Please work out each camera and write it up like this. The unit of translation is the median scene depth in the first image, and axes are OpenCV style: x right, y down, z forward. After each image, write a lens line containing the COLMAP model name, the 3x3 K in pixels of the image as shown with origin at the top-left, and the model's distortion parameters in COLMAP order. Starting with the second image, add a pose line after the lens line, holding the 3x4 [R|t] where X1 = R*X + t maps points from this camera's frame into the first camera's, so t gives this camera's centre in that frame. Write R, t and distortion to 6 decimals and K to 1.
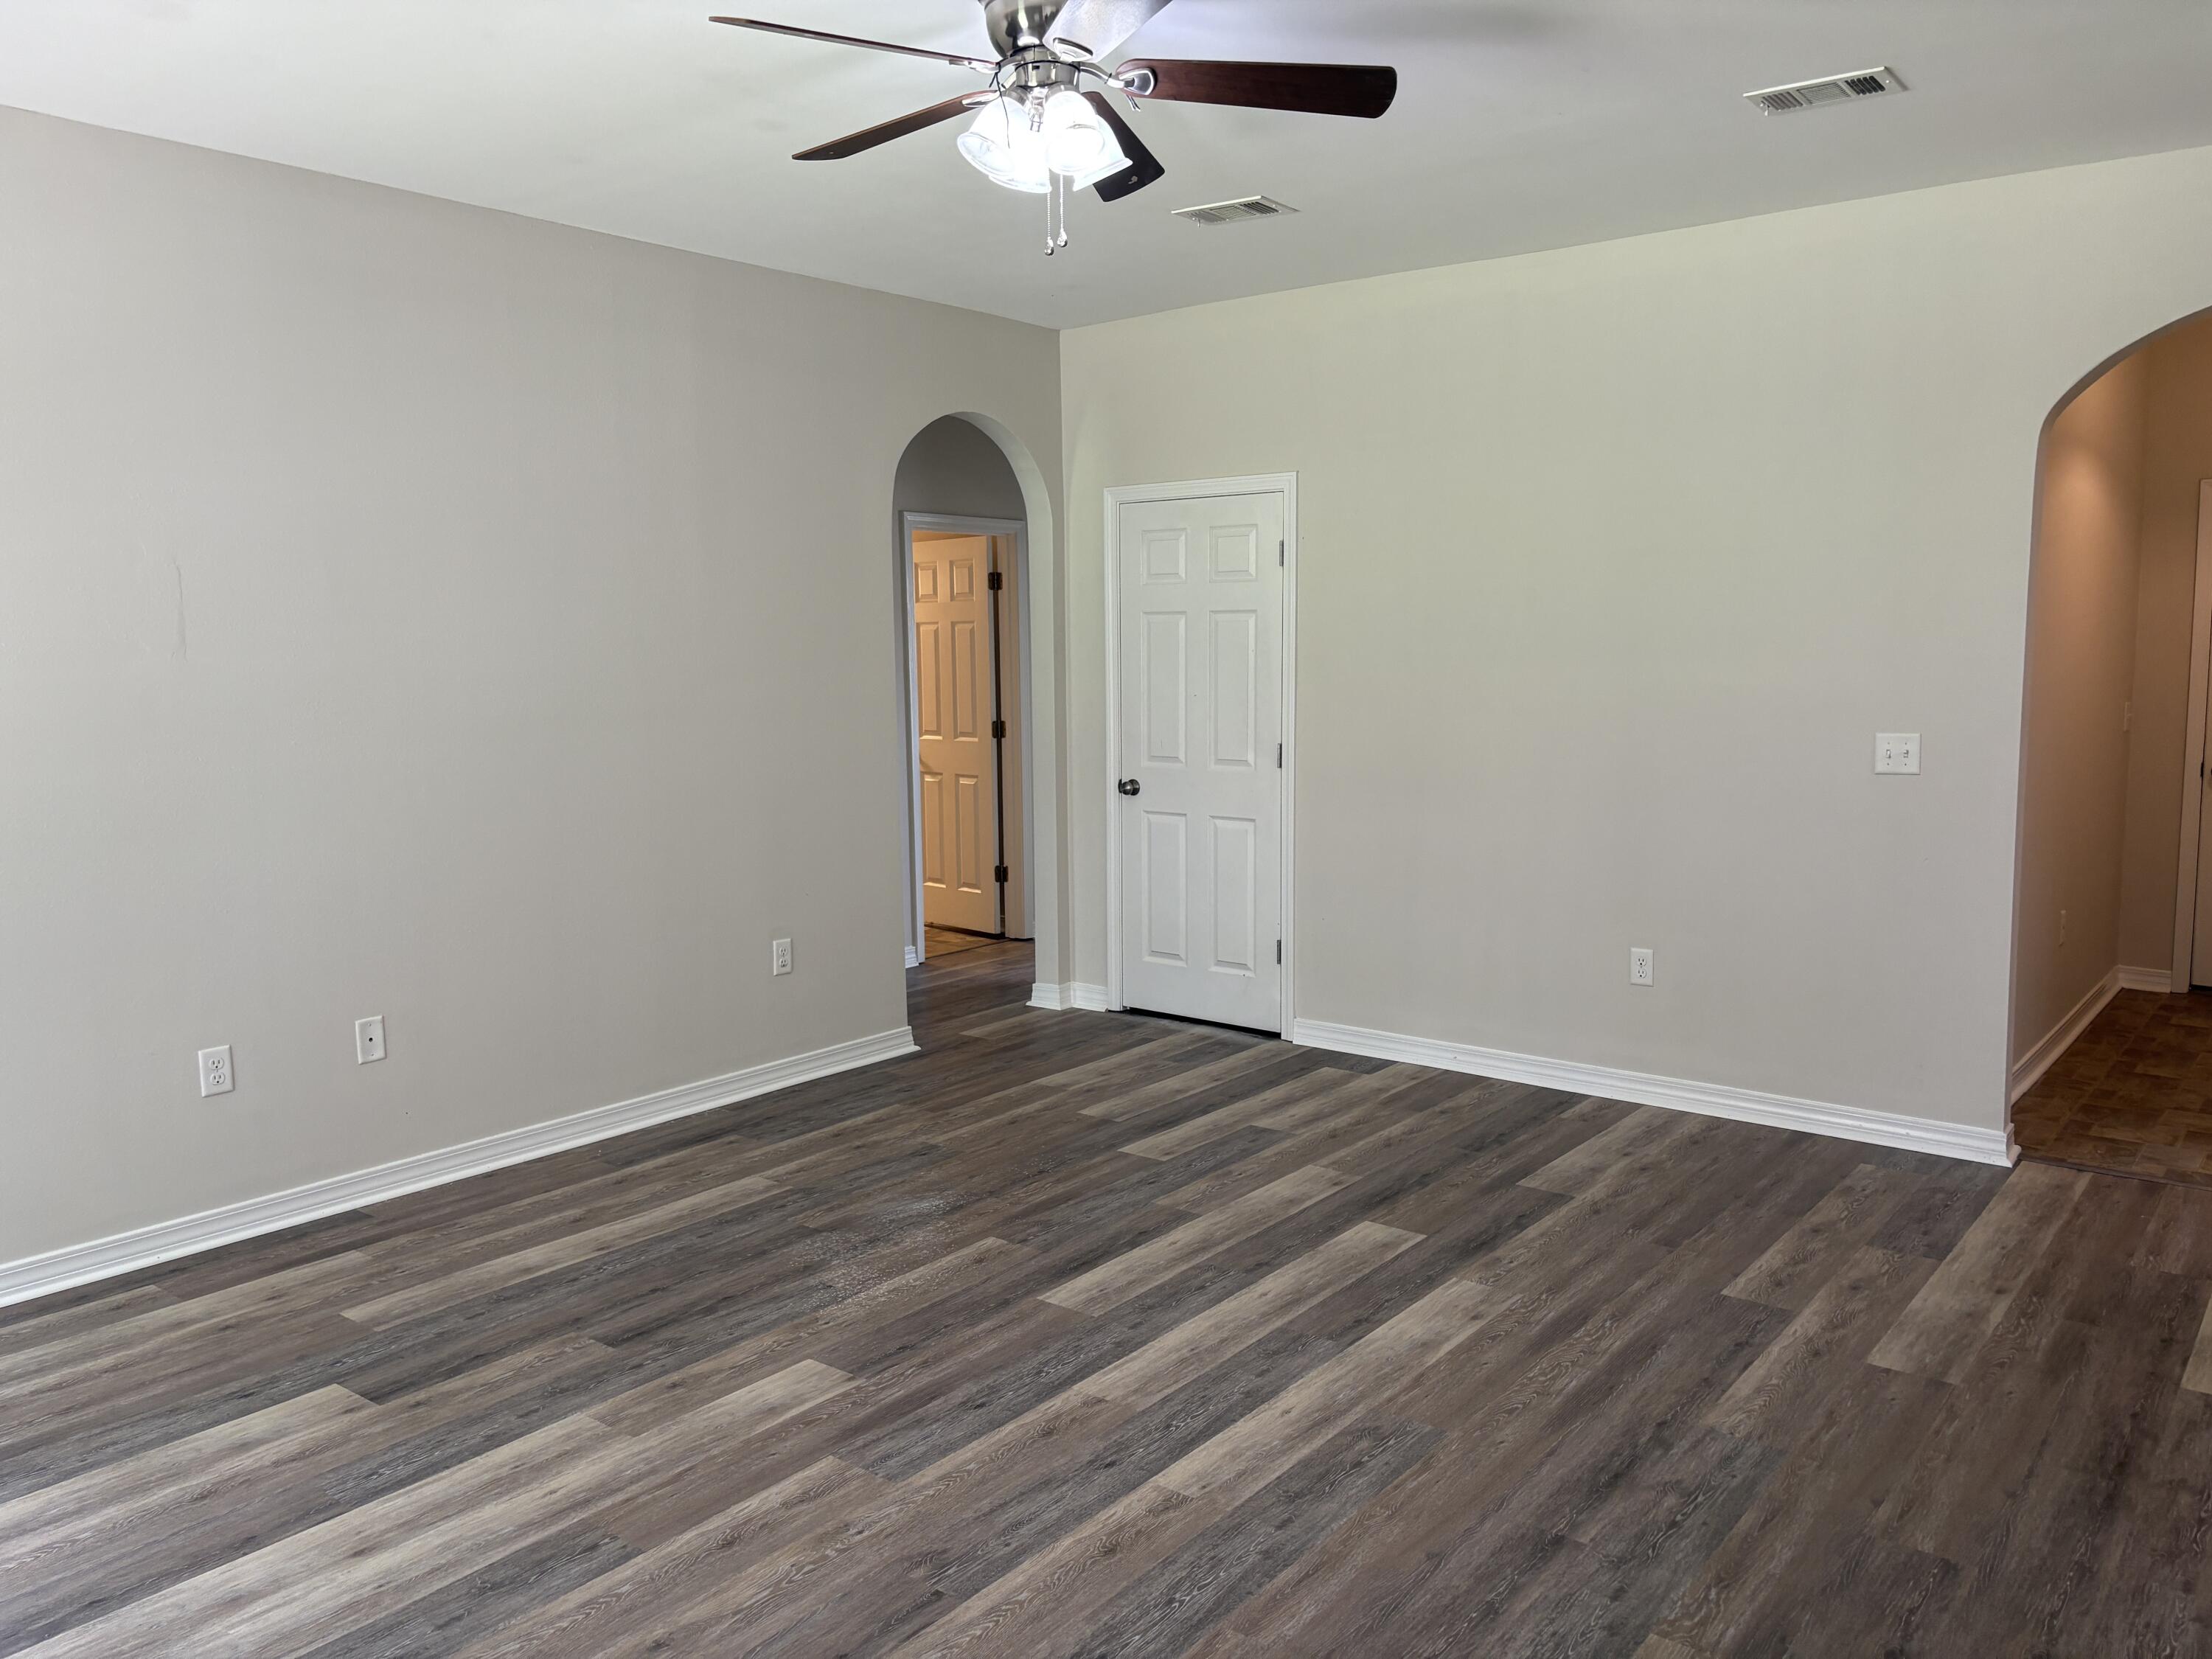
lens RADIAL K [[1667.2, 0, 1110.6], [0, 1667.2, 826.0], [0, 0, 1]] dist [0.044248, -0.047484]
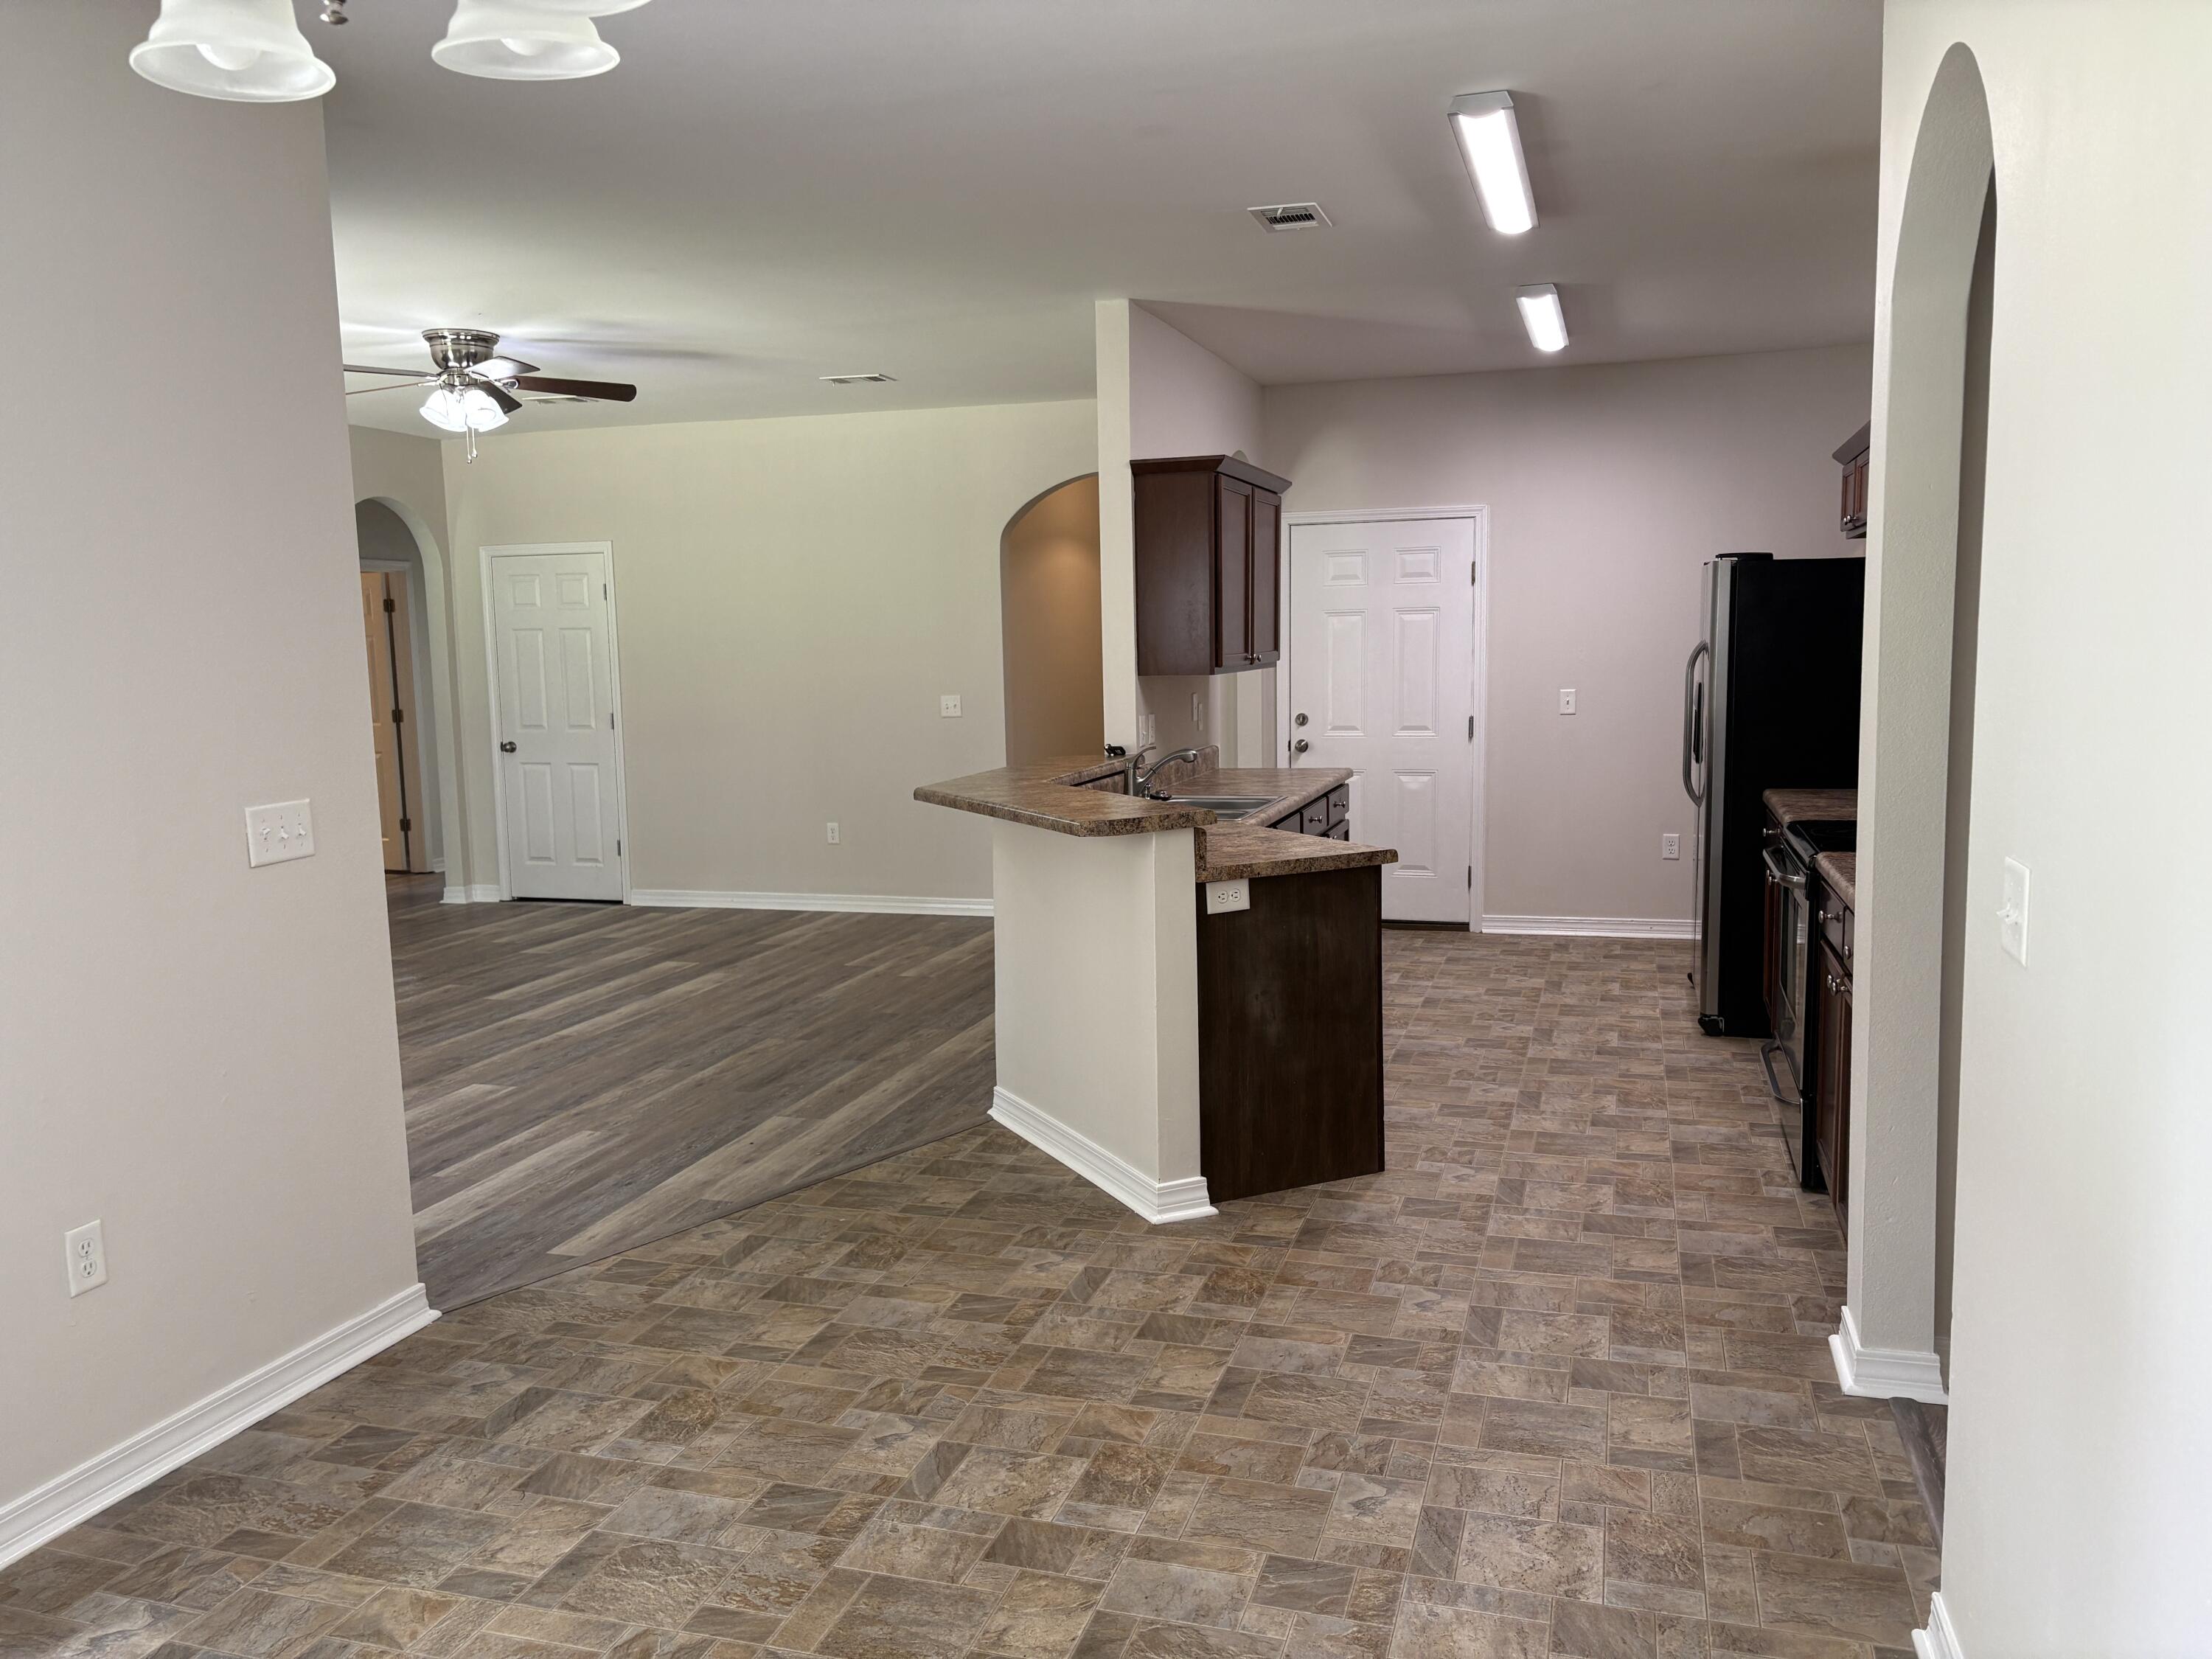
lens RADIAL K [[1650.1, 0, 1107.7], [0, 1650.1, 840.7], [0, 0, 1]] dist [0.016696, -0.004286]
pose [[0.929515, -0.053401, 0.364897, -0.060165], [0.051462, 0.998562, 0.015043, 0.113409], [-0.365175, 0.004796, 0.930926, -0.980721]]
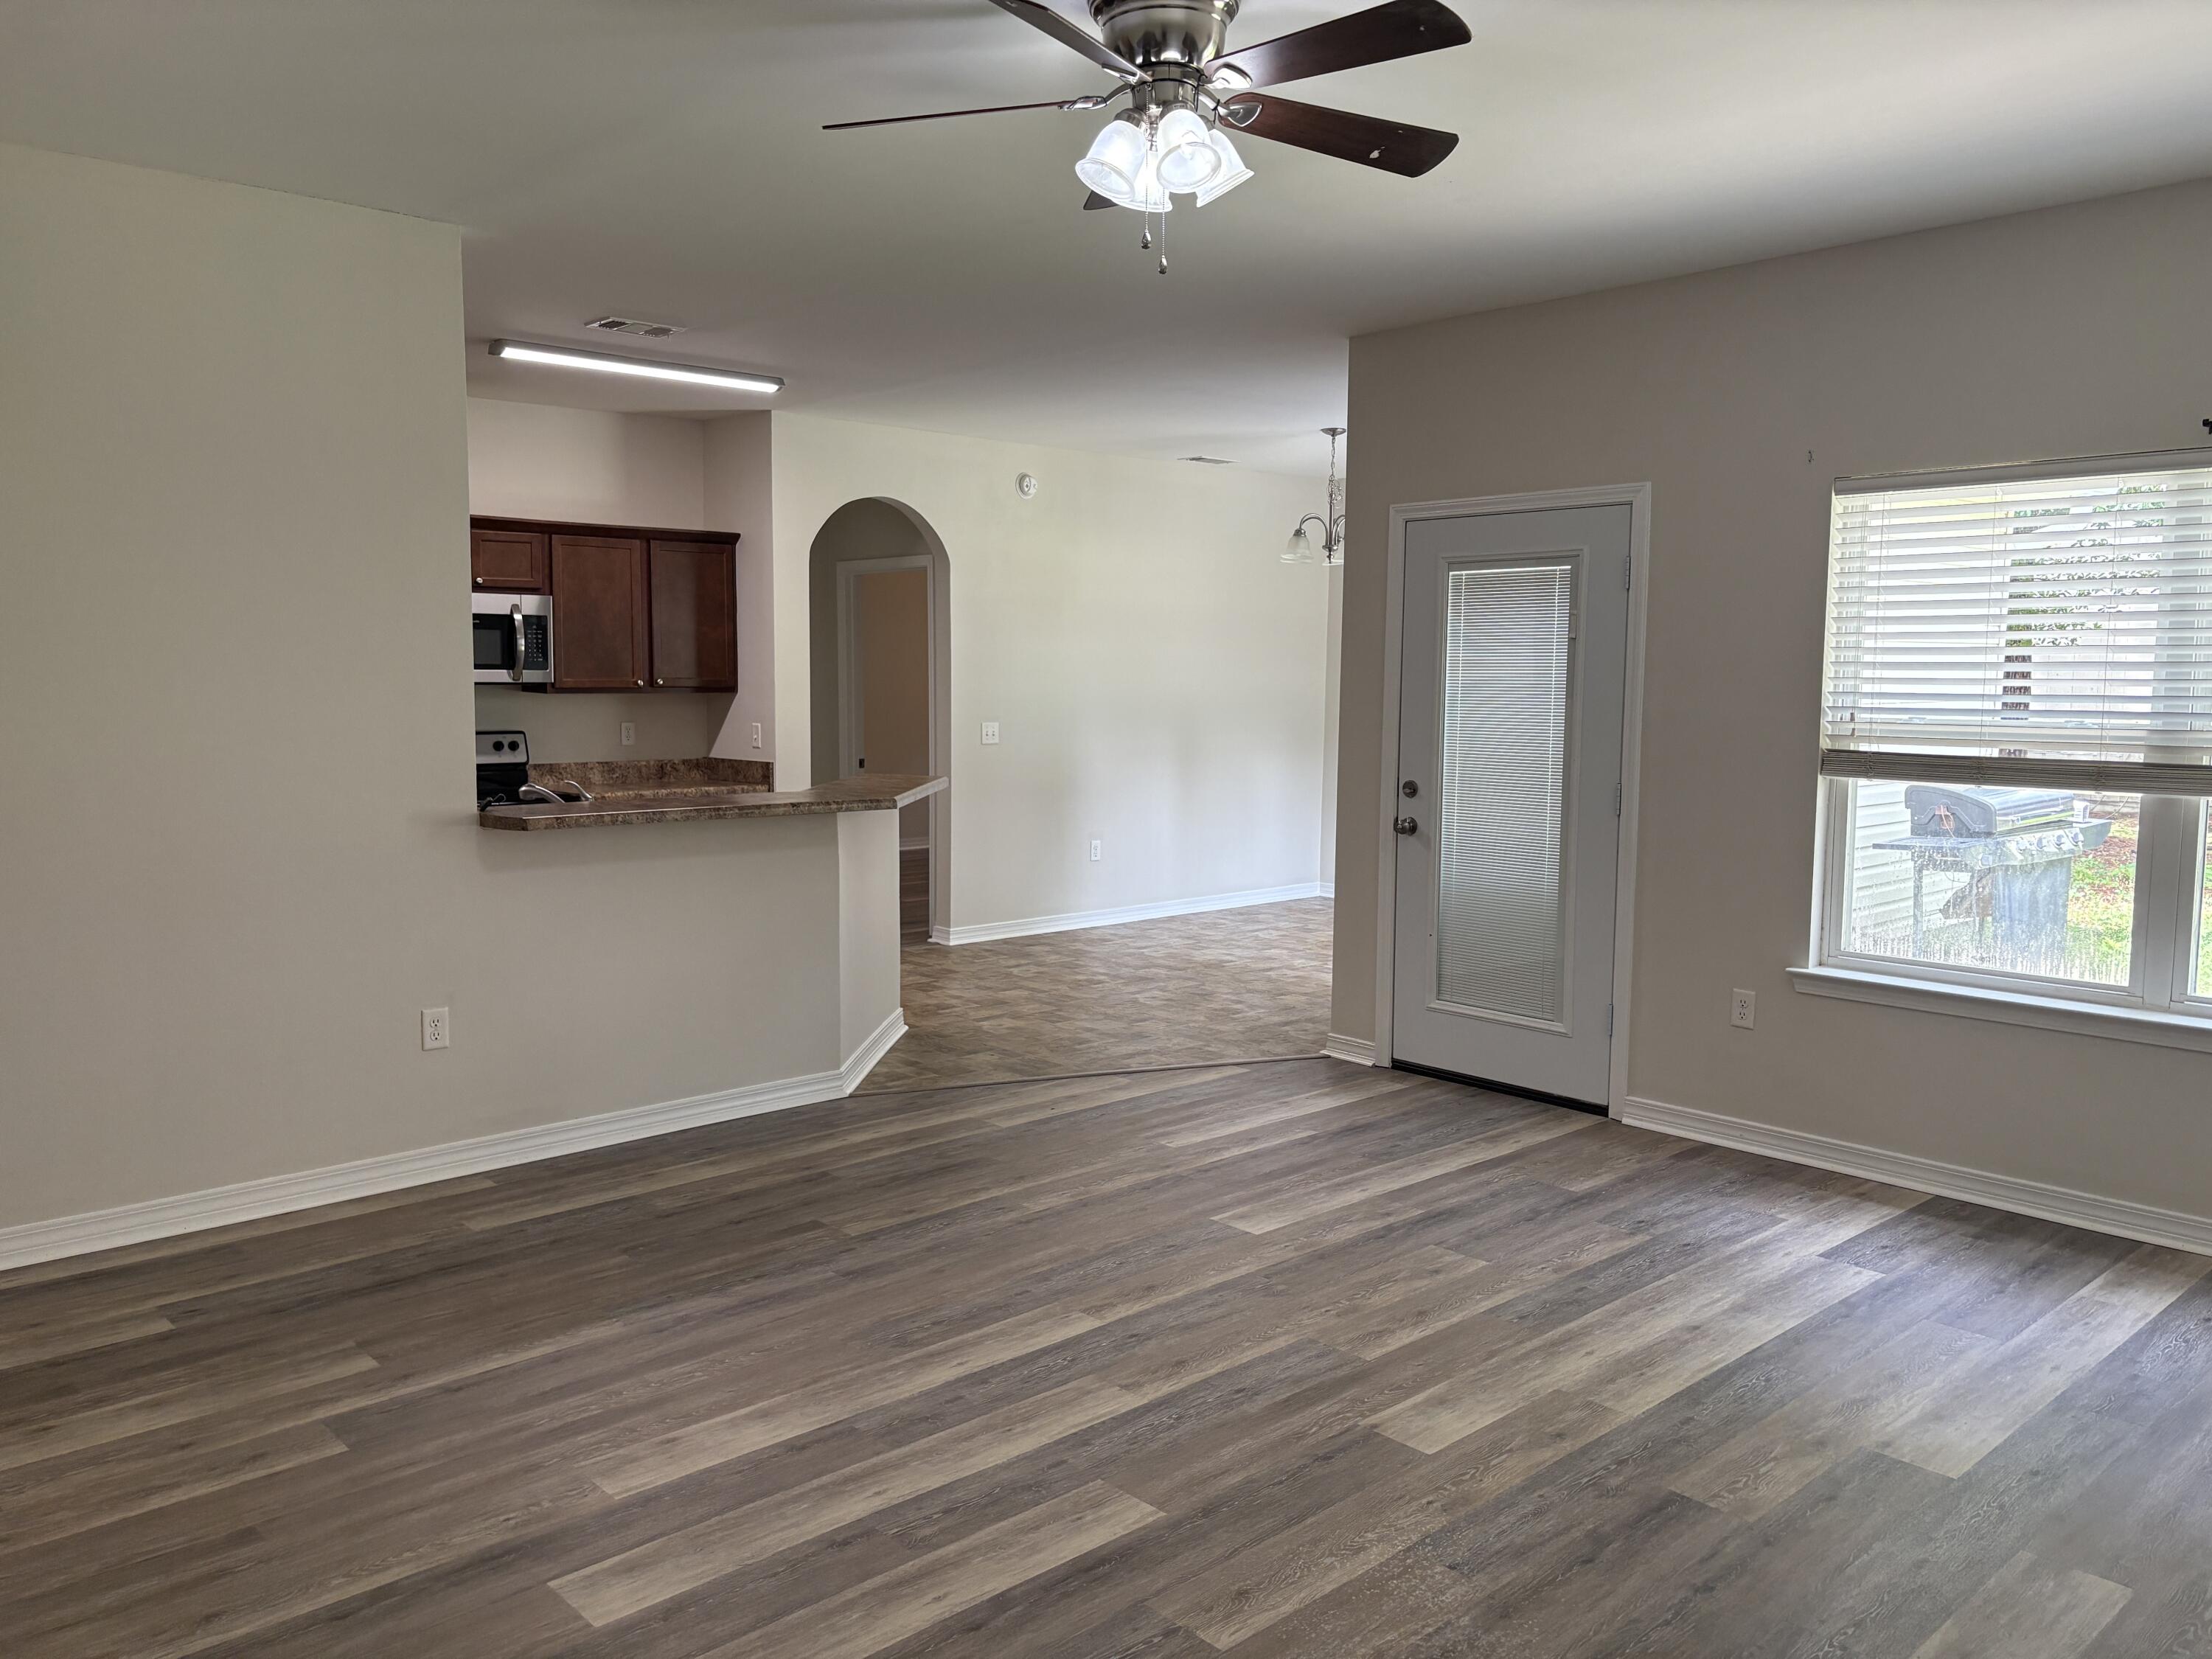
lens RADIAL K [[1686.7, 0, 1120.3], [0, 1686.7, 825.1], [0, 0, 1]] dist [0.072543, -0.068018]
pose [[-0.988877, -0.007830, 0.148527, -0.136482], [0.022396, 0.979388, 0.200744, -0.184378], [-0.147038, 0.201838, -0.968319, 1.690028]]
